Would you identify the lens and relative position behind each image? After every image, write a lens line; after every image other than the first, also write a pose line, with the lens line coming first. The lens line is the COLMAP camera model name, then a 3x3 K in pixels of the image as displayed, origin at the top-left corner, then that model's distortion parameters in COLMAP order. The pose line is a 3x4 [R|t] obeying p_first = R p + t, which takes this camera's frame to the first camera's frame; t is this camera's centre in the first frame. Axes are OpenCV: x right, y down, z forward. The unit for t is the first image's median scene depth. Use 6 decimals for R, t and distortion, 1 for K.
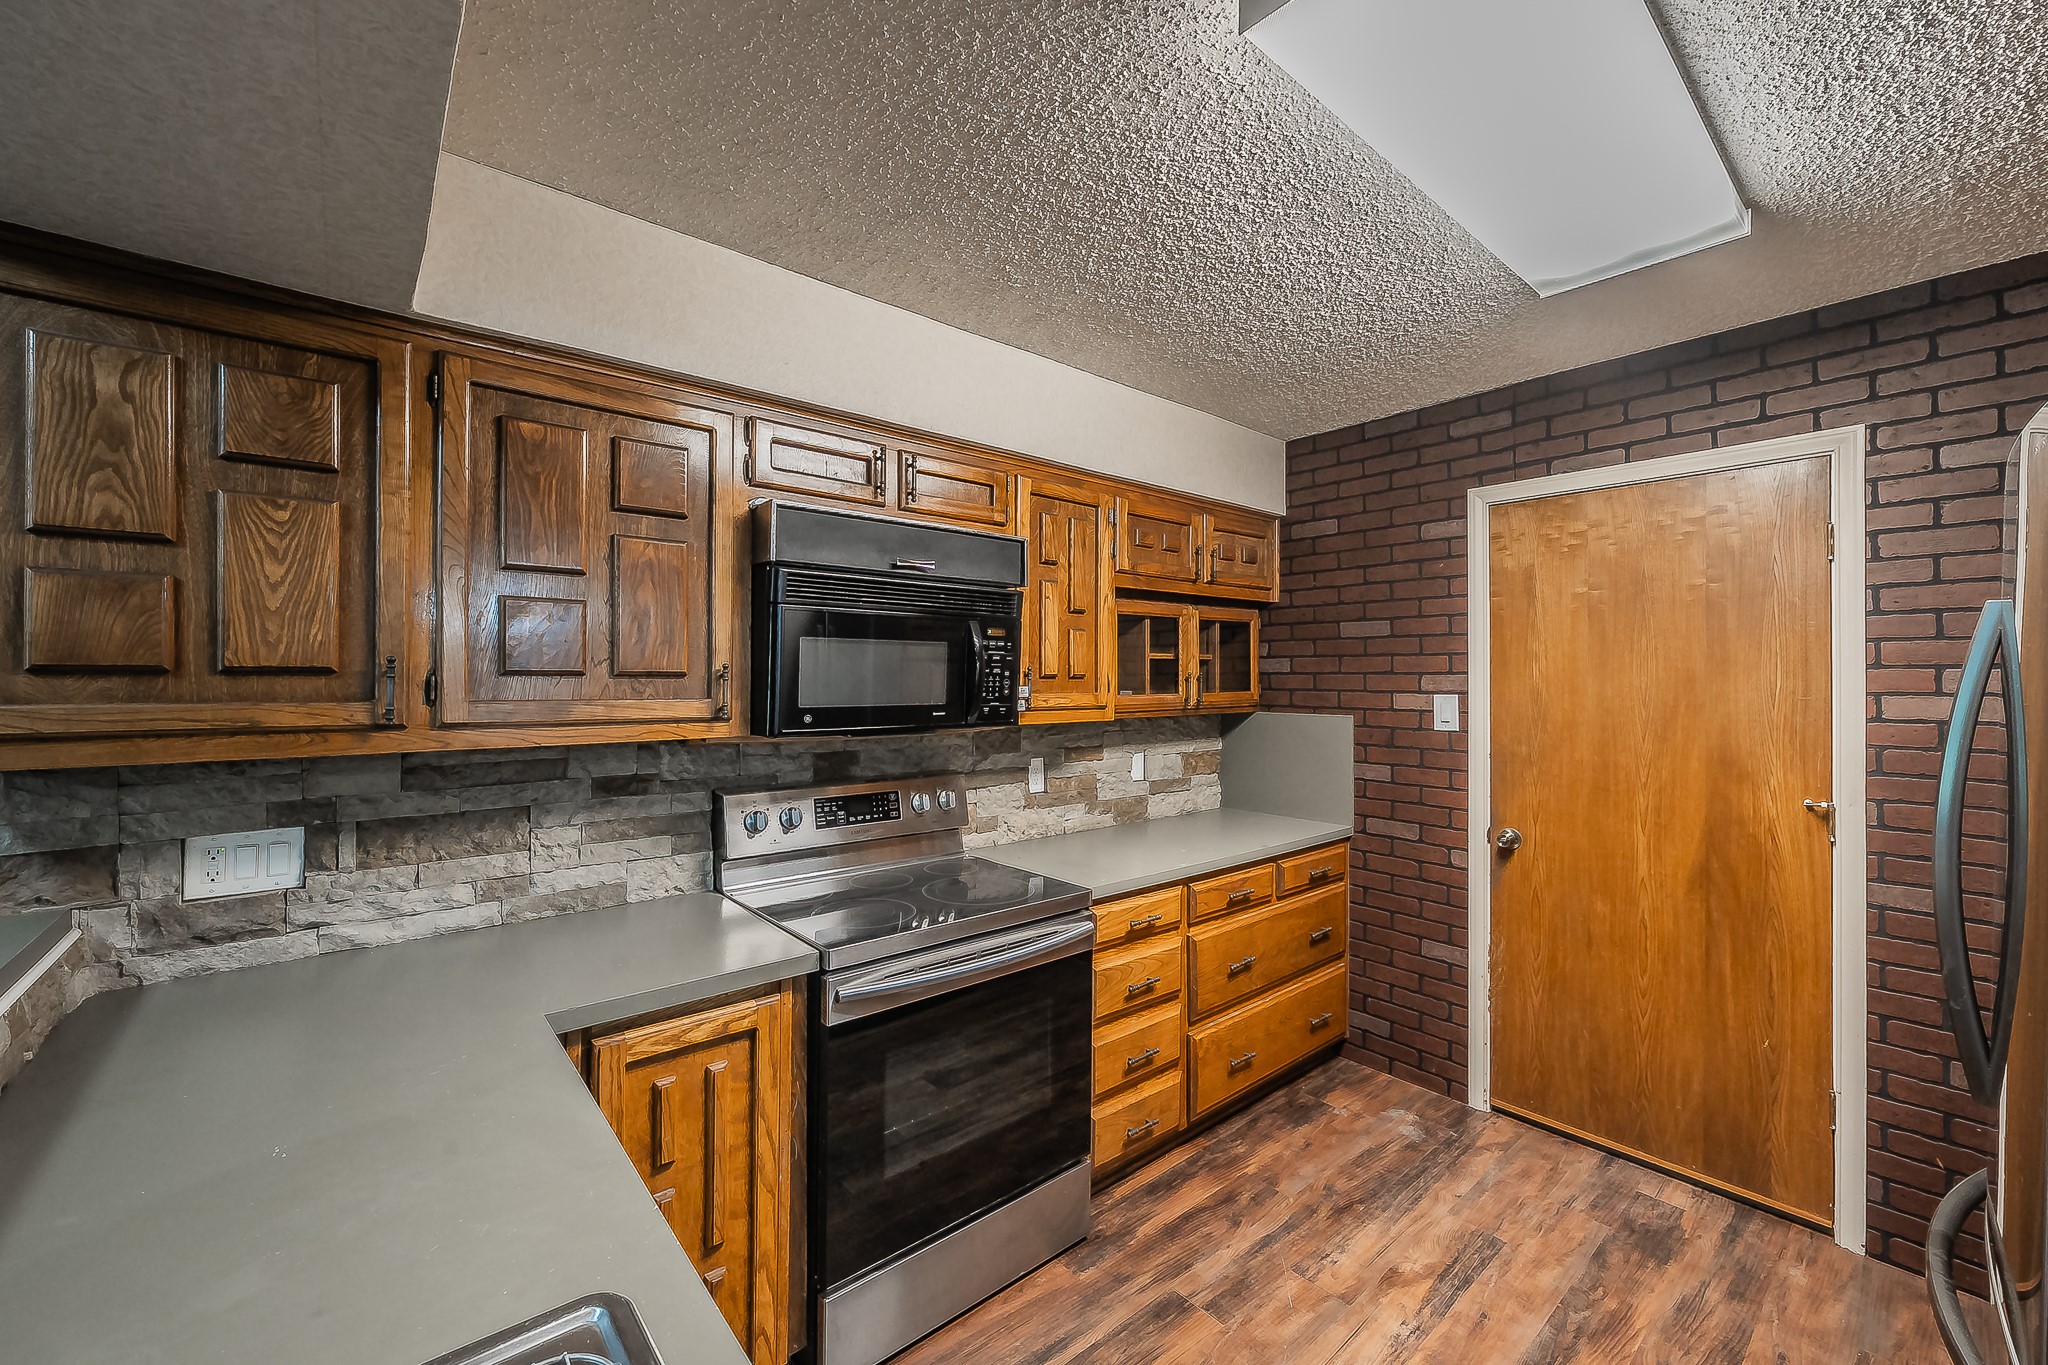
lens RADIAL K [[814.2, 0, 1021.8], [0, 814.2, 673.9], [0, 0, 1]] dist [-0.000160, -0.000044]
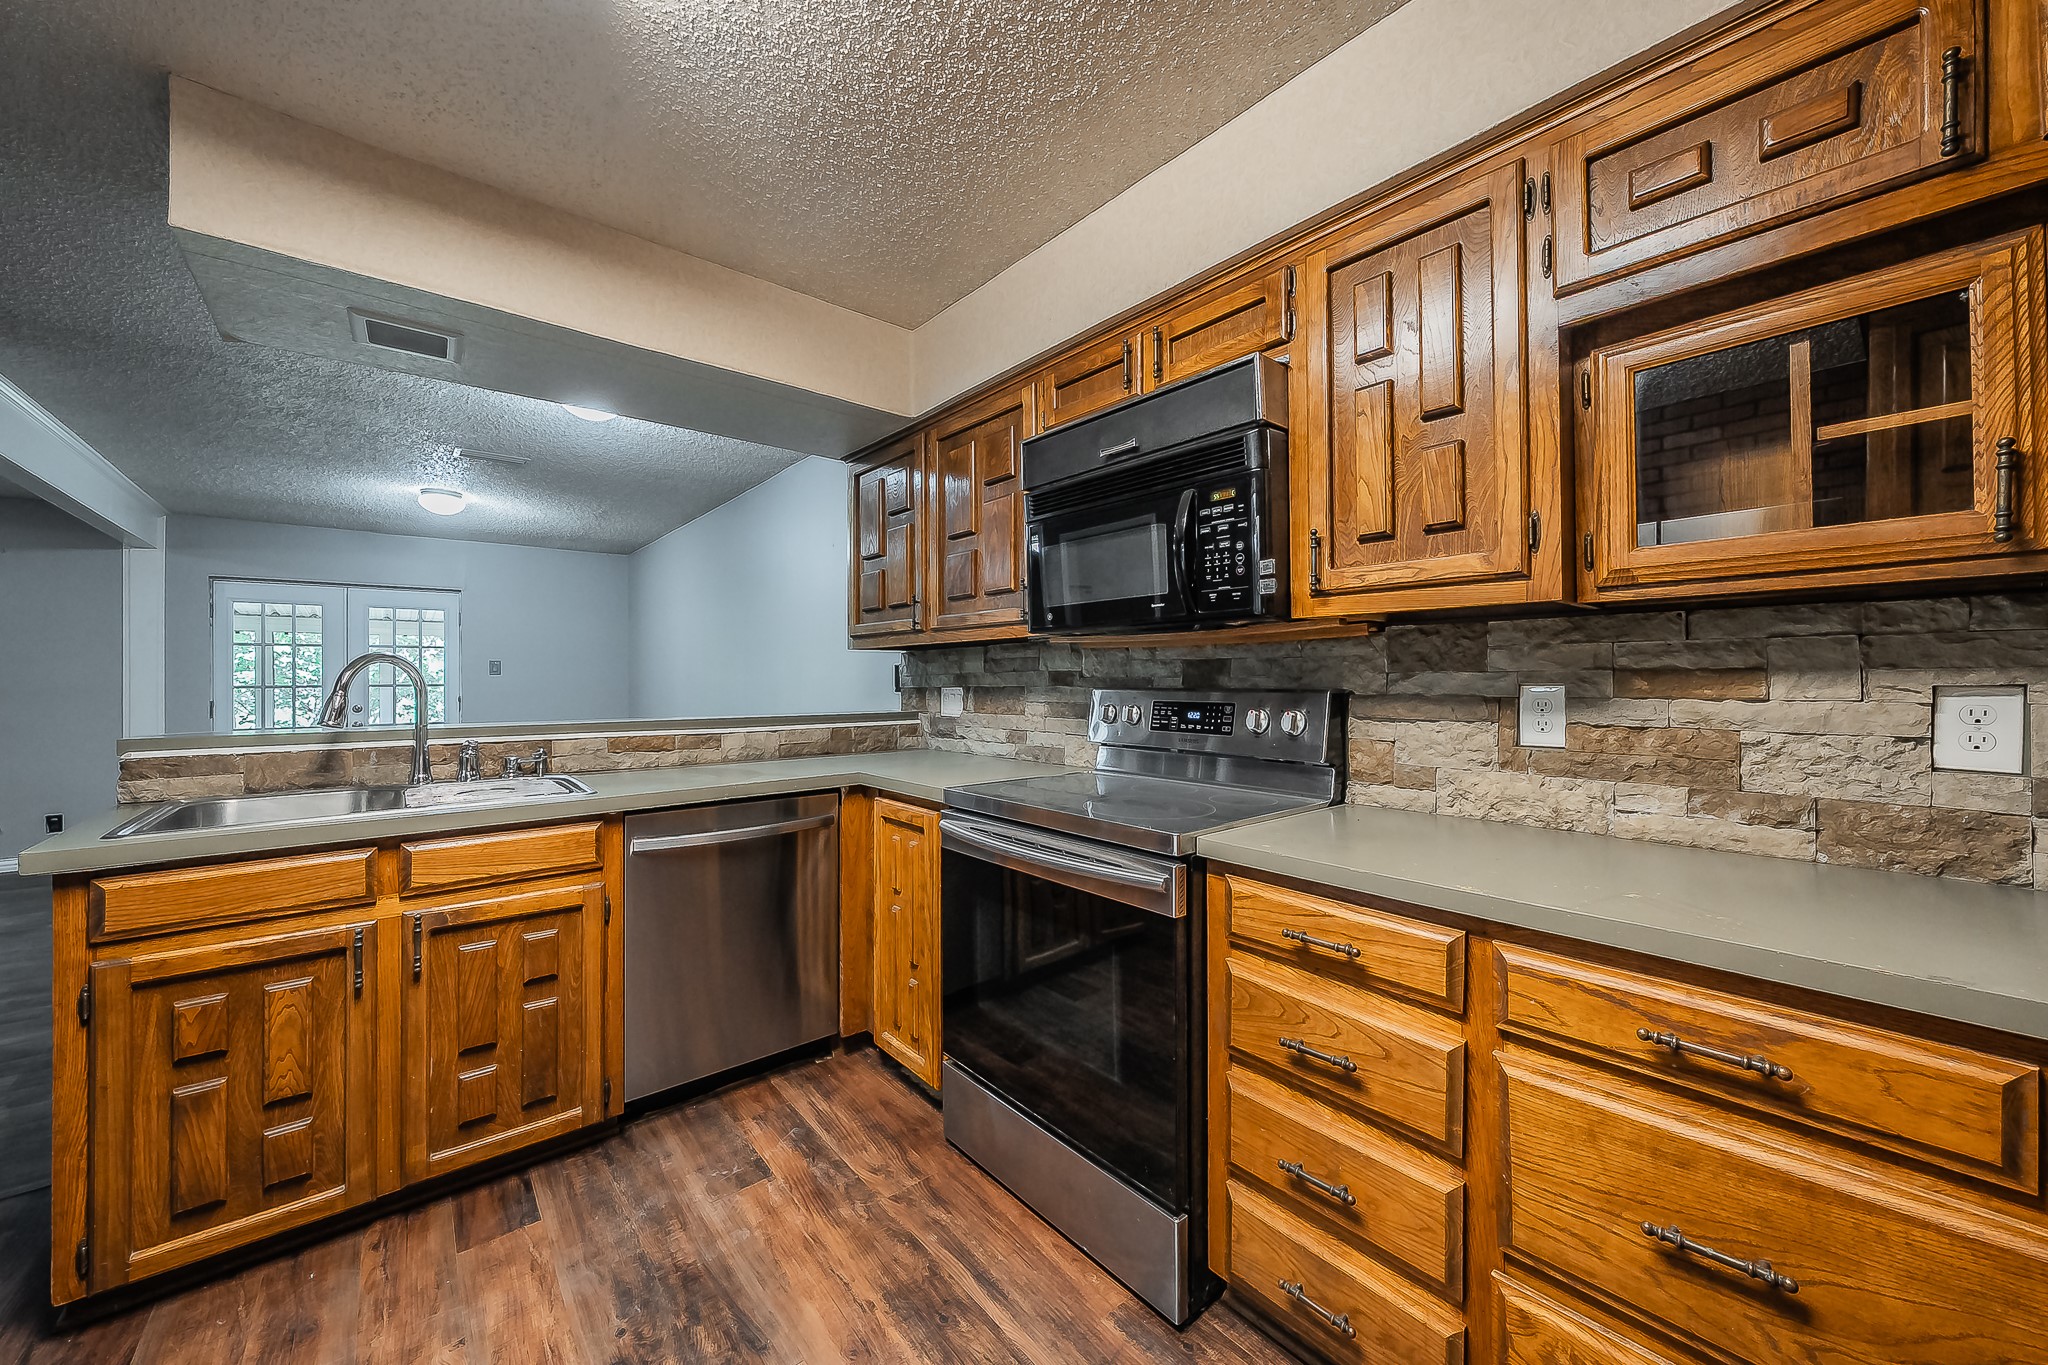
lens RADIAL K [[754.8, 0, 998.3], [0, 754.8, 673.9], [0, 0, 1]] dist [0.001373, 0.000097]
pose [[-0.017625, -0.008888, -0.999805, 0.669781], [0.007767, 0.999929, -0.009026, 0.120182], [0.999814, -0.007925, -0.017555, 0.781071]]
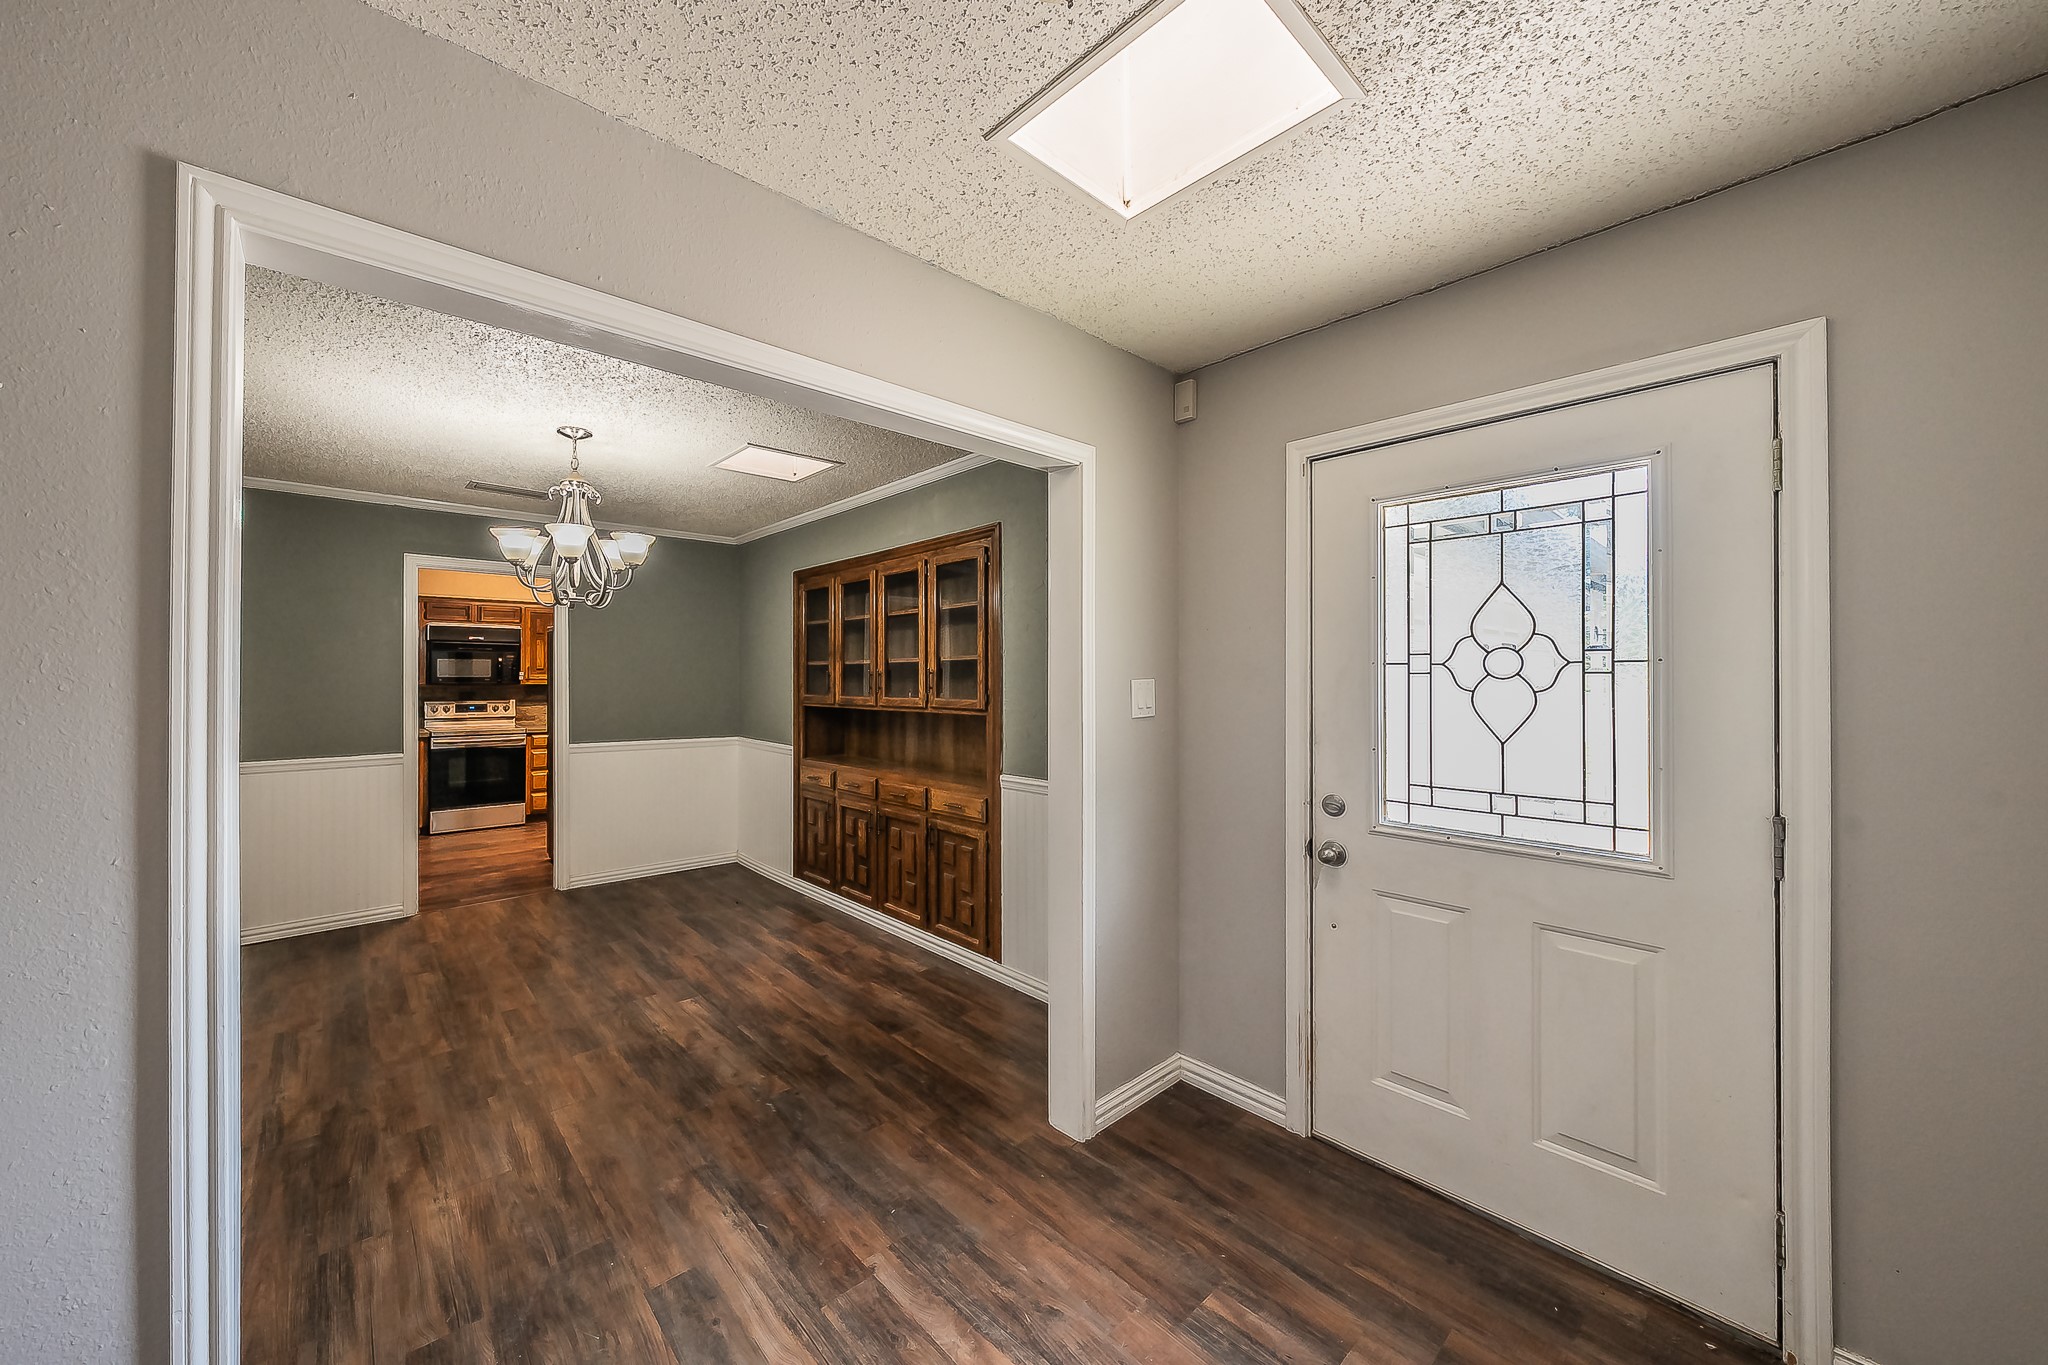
lens RADIAL K [[762.9, 0, 943.2], [0, 762.9, 678.8], [0, 0, 1]] dist [-0.000818, -0.000127]
pose [[0.999237, 0.000721, -0.039051, 1.866877], [-0.000590, 0.999994, 0.003368, 0.032000], [0.039054, -0.003343, 0.999232, -2.076706]]
